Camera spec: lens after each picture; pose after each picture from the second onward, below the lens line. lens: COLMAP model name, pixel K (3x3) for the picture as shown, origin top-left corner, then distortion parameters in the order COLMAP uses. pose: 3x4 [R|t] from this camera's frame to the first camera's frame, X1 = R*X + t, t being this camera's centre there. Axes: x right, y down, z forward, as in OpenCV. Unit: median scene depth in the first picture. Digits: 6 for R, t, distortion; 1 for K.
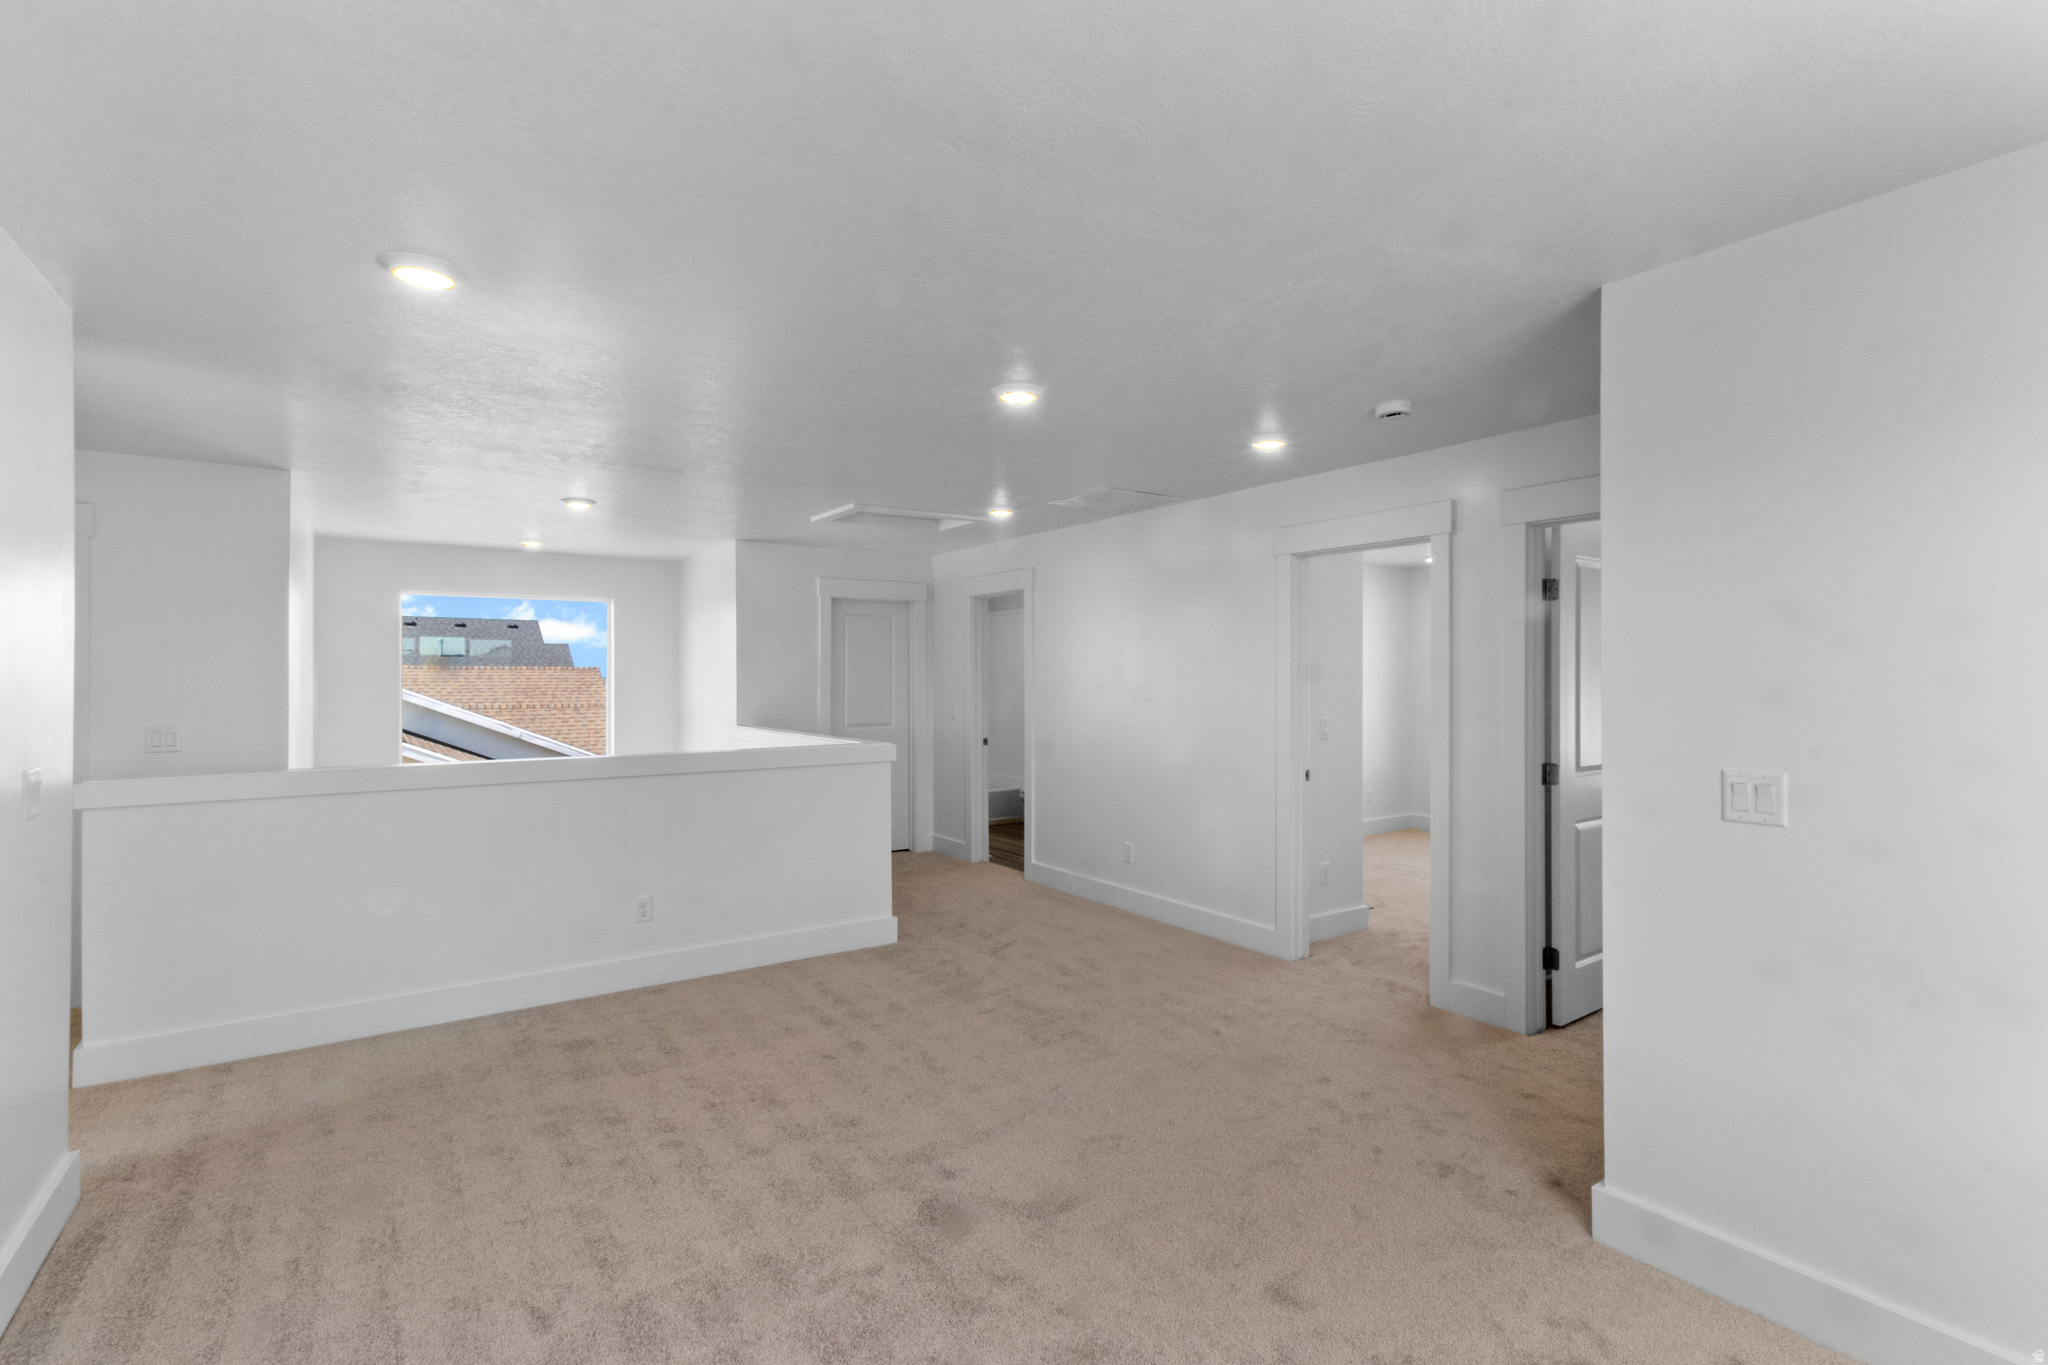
lens RADIAL K [[948.3, 0, 1036.0], [0, 948.3, 660.7], [0, 0, 1]] dist [0.005041, 0.000164]
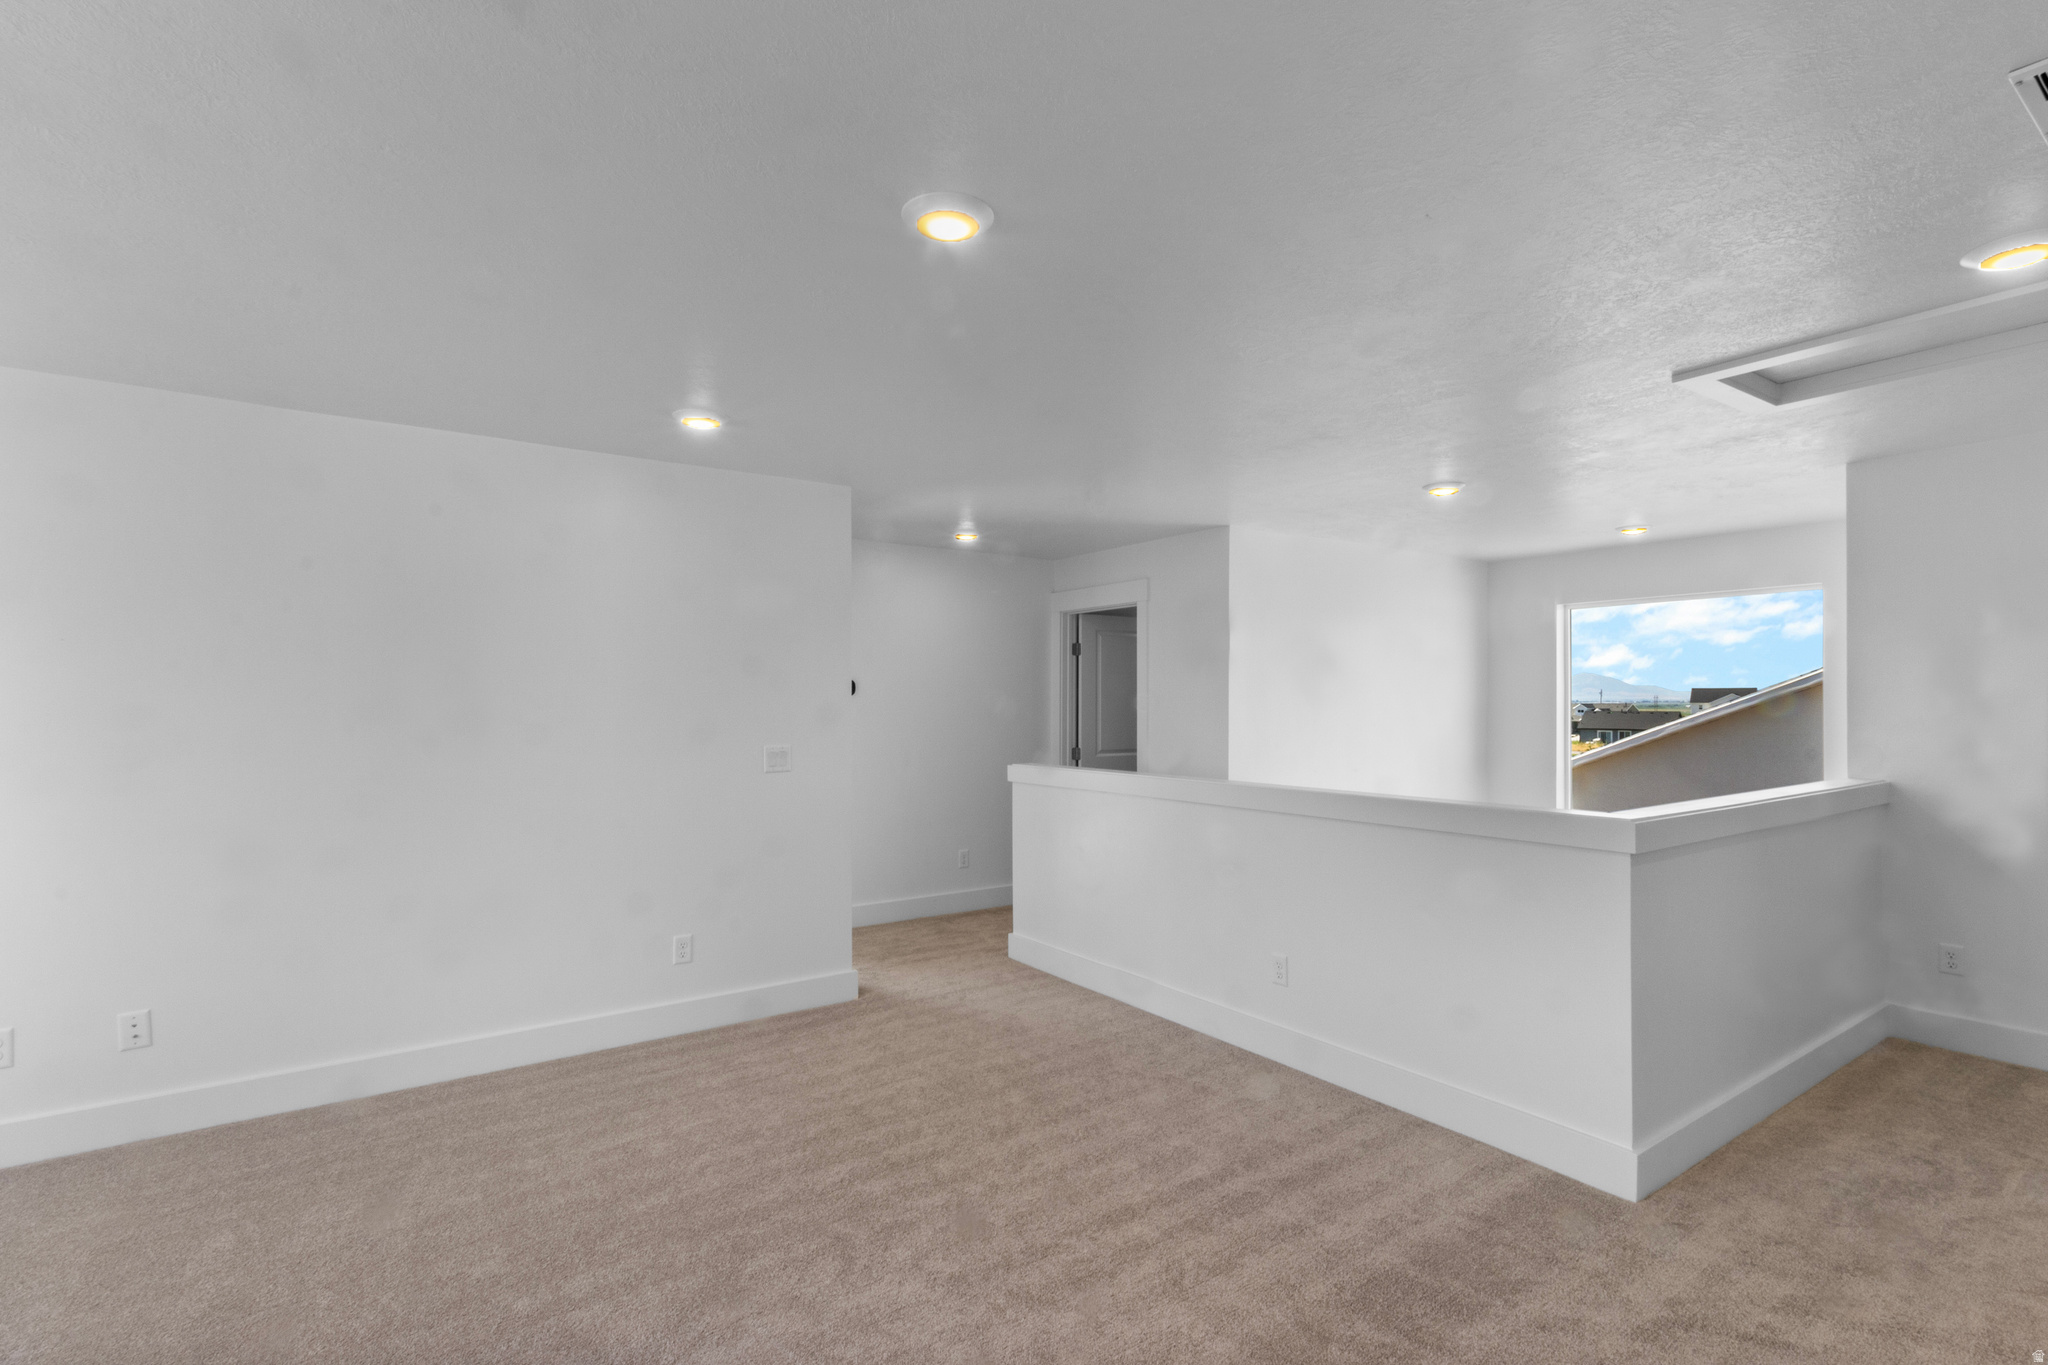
lens RADIAL K [[948.3, 0, 1036.0], [0, 948.3, 660.7], [0, 0, 1]] dist [0.005041, 0.000164]
pose [[0.006259, -0.050060, -0.998727, 0.446719], [0.018978, 0.998572, -0.049934, 0.028945], [0.999800, -0.018641, 0.007200, 0.799579]]
